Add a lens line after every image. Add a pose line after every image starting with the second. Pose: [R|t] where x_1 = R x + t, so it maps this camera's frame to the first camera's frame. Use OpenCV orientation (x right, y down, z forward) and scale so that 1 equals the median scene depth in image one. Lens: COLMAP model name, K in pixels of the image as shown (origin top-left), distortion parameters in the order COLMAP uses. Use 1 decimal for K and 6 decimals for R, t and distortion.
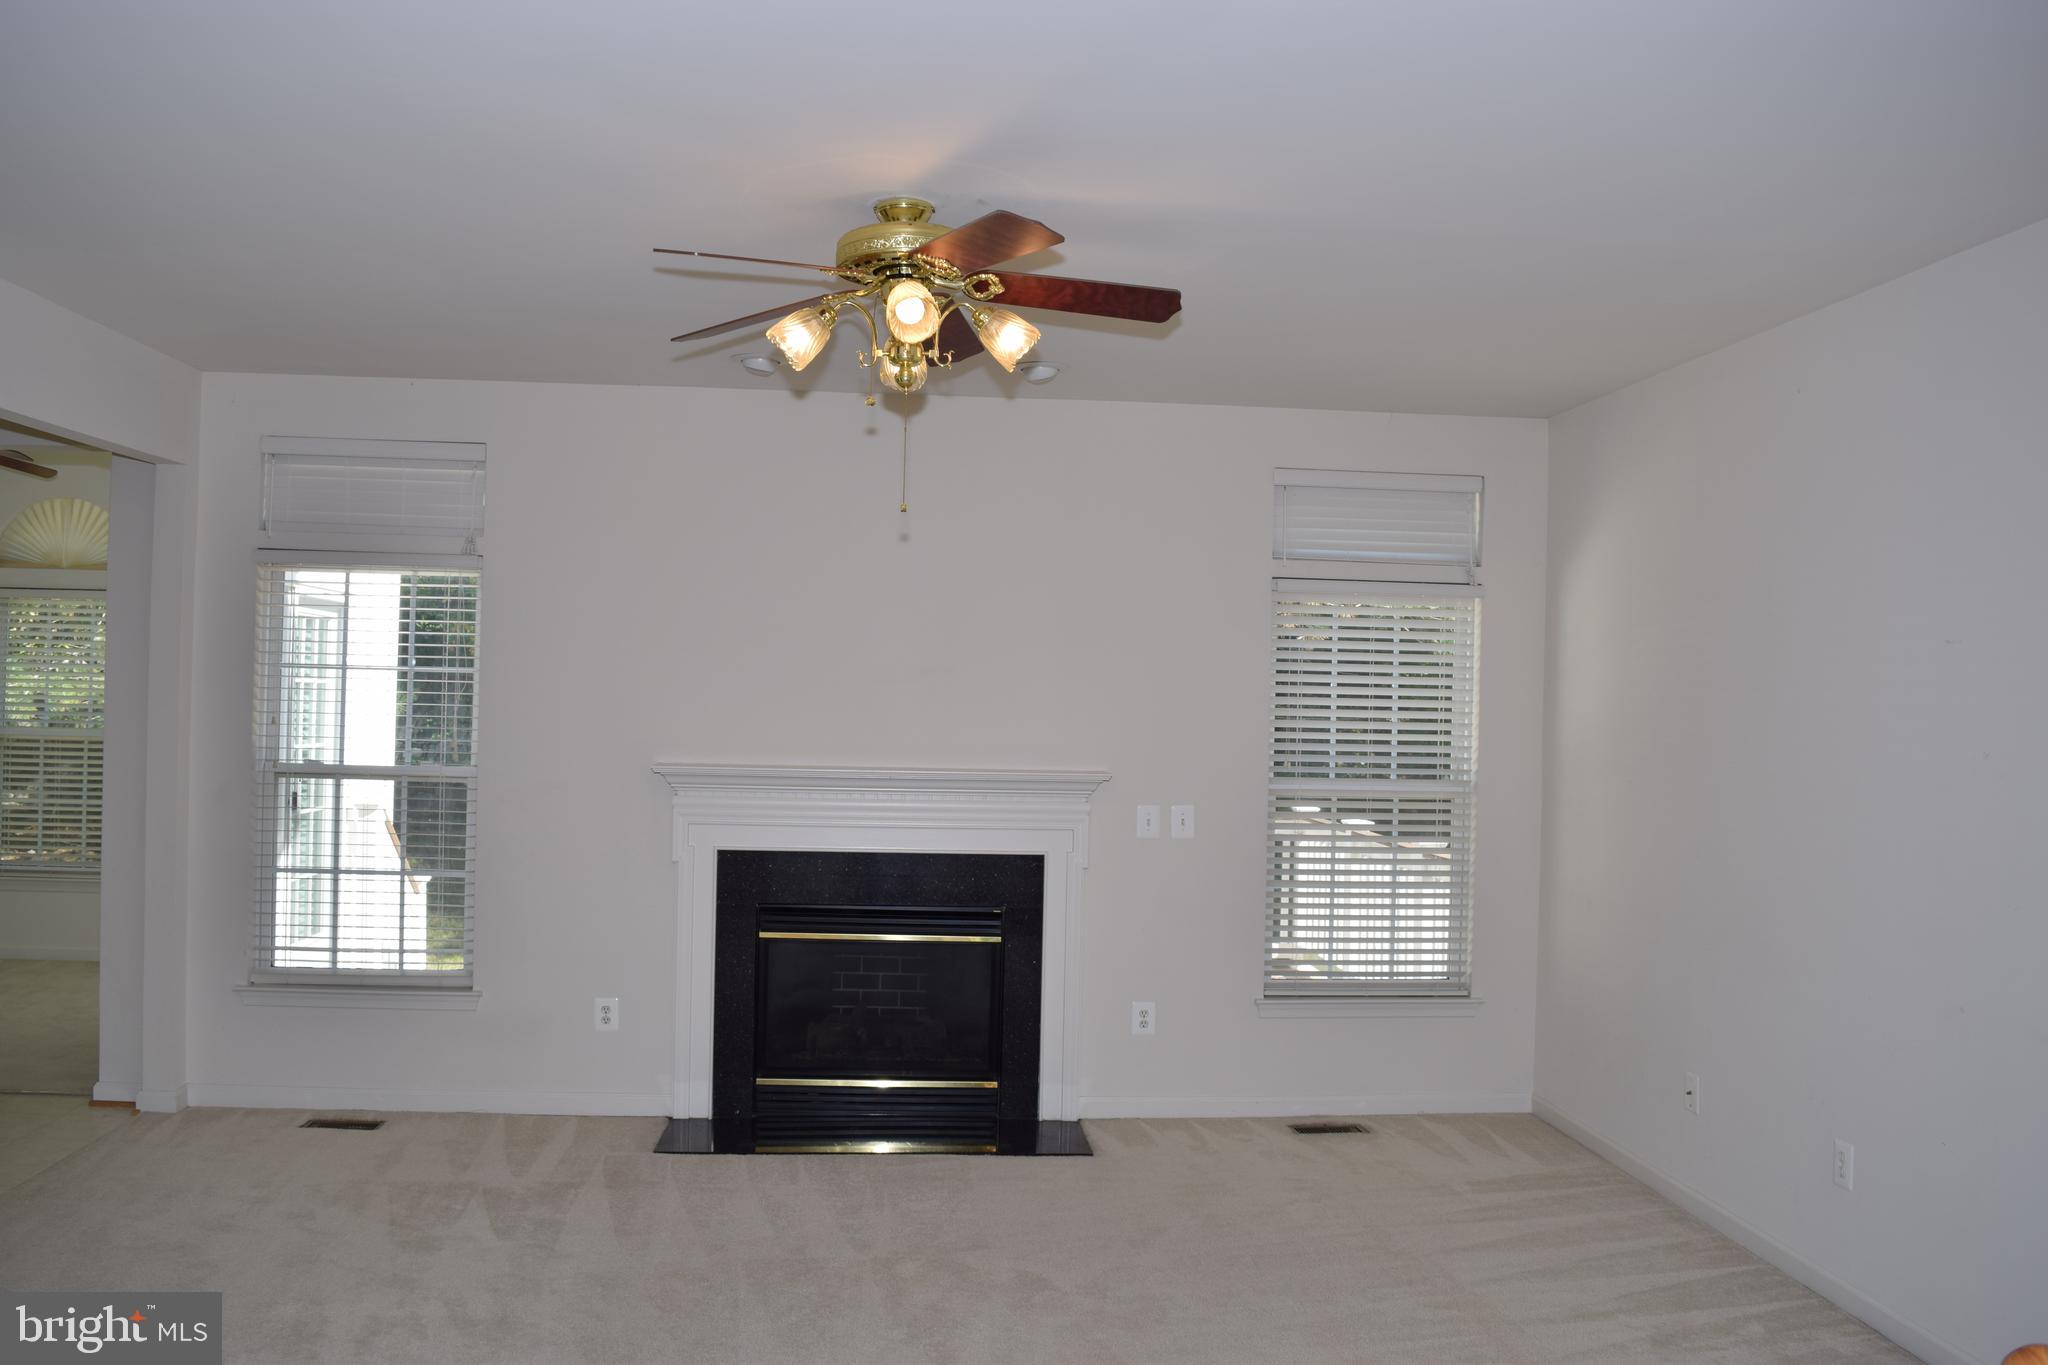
lens RADIAL K [[1654.9, 0, 1030.9], [0, 1654.9, 686.5], [0, 0, 1]] dist [-0.090071, 0.011270]
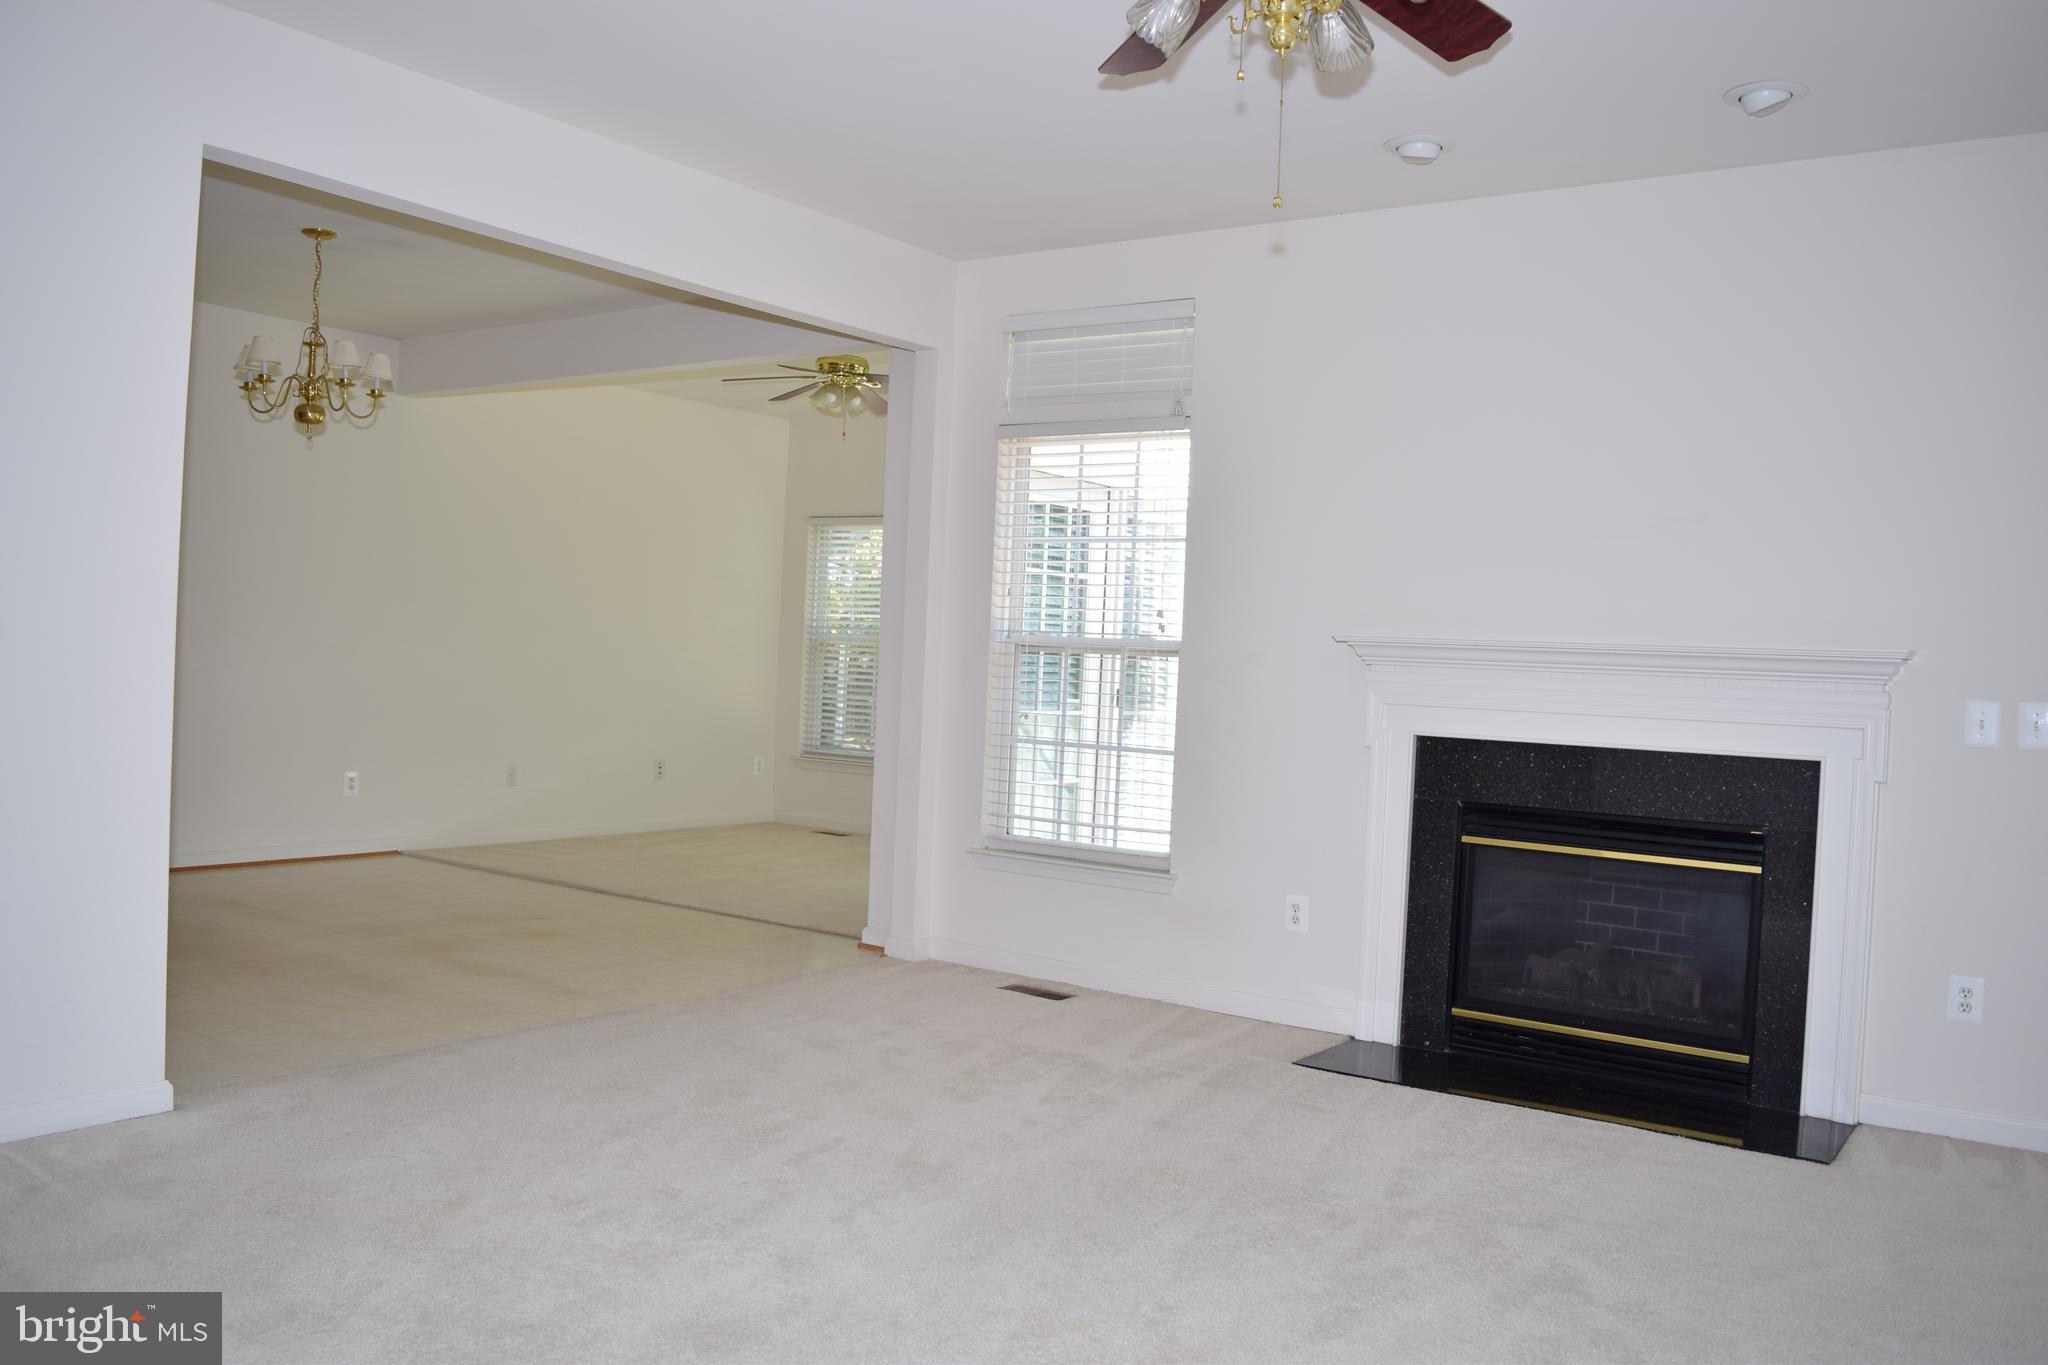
lens RADIAL K [[1654.9, 0, 1024.7], [0, 1654.9, 676.6], [0, 0, 1]] dist [-0.090071, 0.011270]
pose [[0.752936, 0.015260, -0.657917, 0.225397], [-0.021886, 0.999759, -0.001857, 0.075209], [0.657729, 0.015798, 0.753089, 0.217034]]
